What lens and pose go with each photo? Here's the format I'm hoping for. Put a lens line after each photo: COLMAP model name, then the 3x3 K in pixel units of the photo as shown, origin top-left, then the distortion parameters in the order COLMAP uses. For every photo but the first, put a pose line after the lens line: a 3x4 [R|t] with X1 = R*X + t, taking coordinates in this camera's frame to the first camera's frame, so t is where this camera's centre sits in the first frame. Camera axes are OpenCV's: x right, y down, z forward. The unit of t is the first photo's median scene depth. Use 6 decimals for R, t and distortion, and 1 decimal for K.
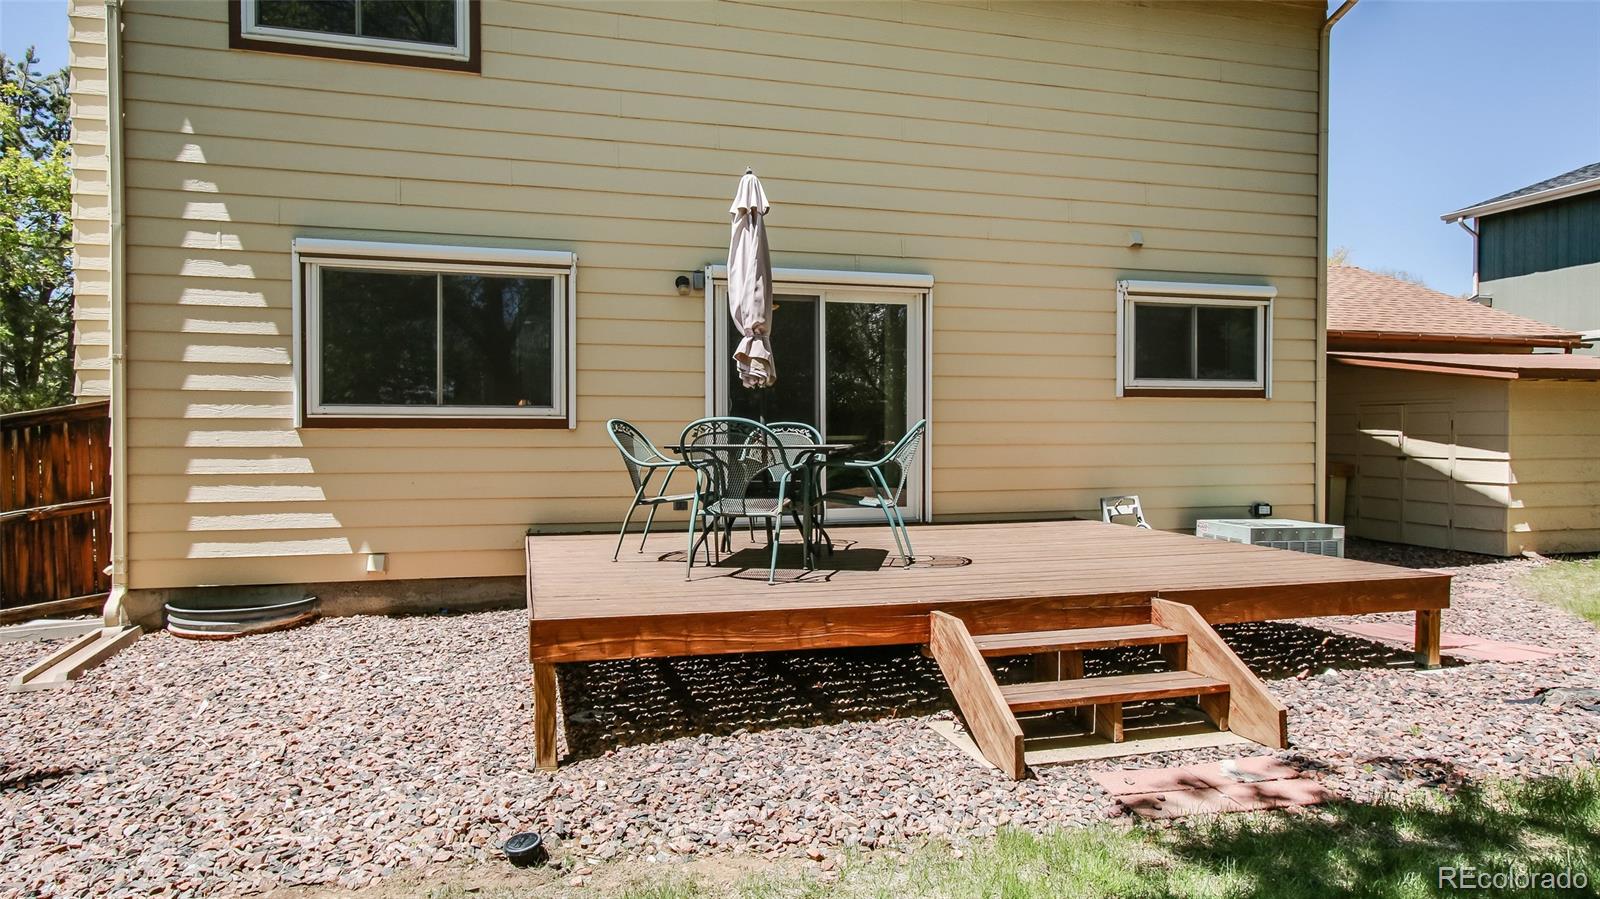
lens RADIAL K [[949.5, 0, 794.4], [0, 949.5, 451.7], [0, 0, 1]] dist [0.005225, -0.000850]
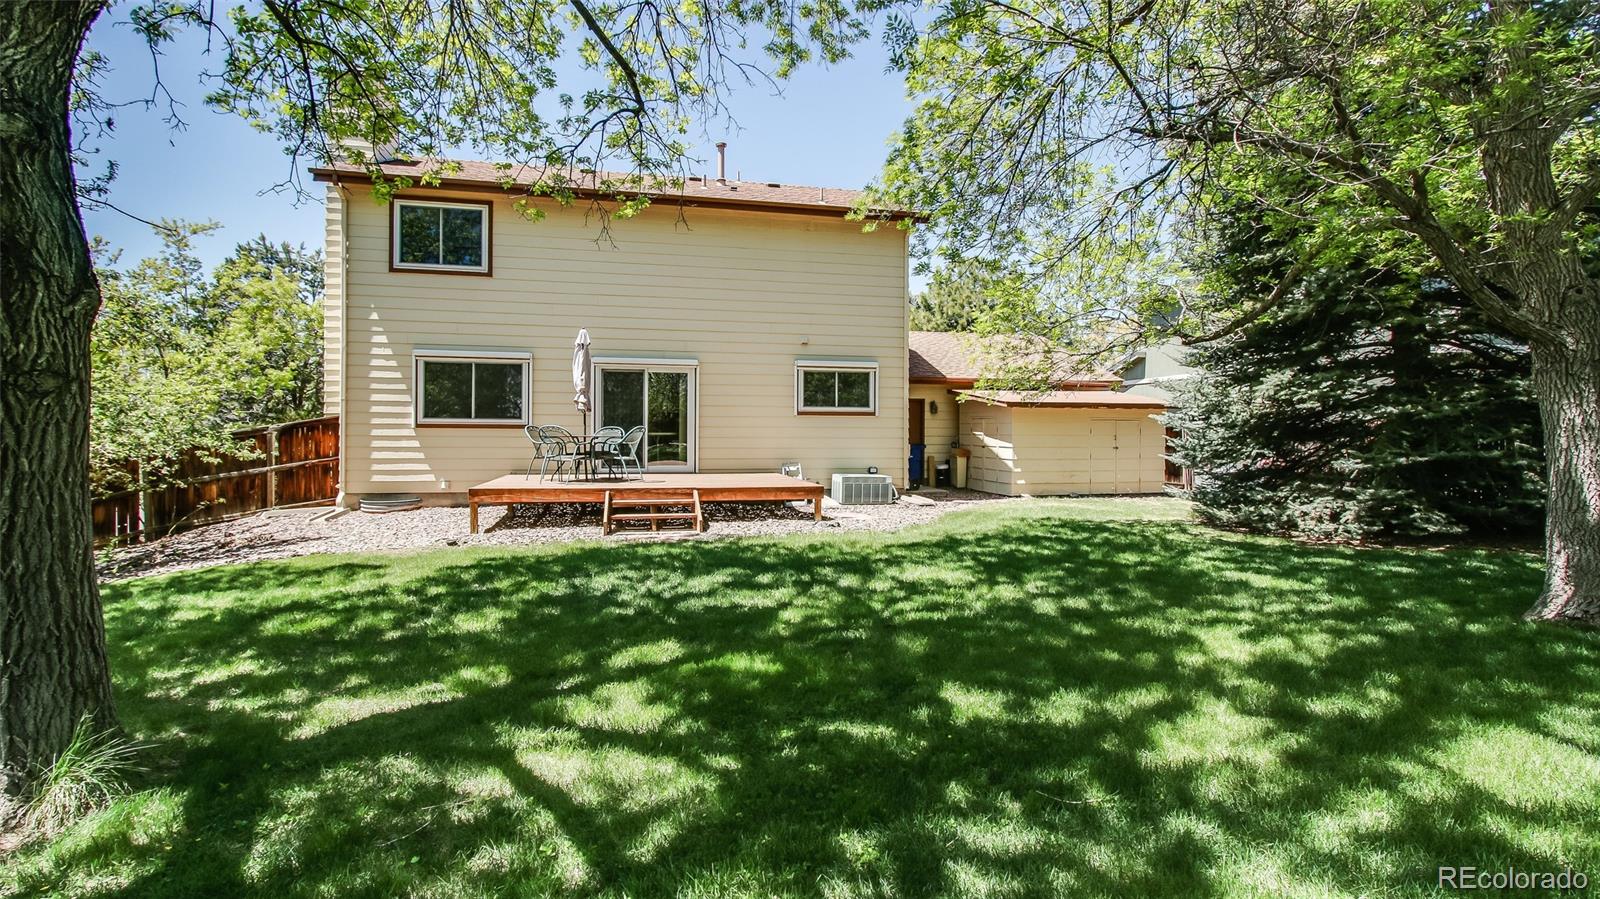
lens RADIAL K [[756.8, 0, 802.2], [0, 756.8, 438.8], [0, 0, 1]] dist [0.000675, 0.000057]
pose [[0.998117, 0.006155, -0.061033, 0.551456], [-0.006895, 0.999905, -0.011930, 0.018061], [0.060954, 0.012328, 0.998064, -0.816325]]
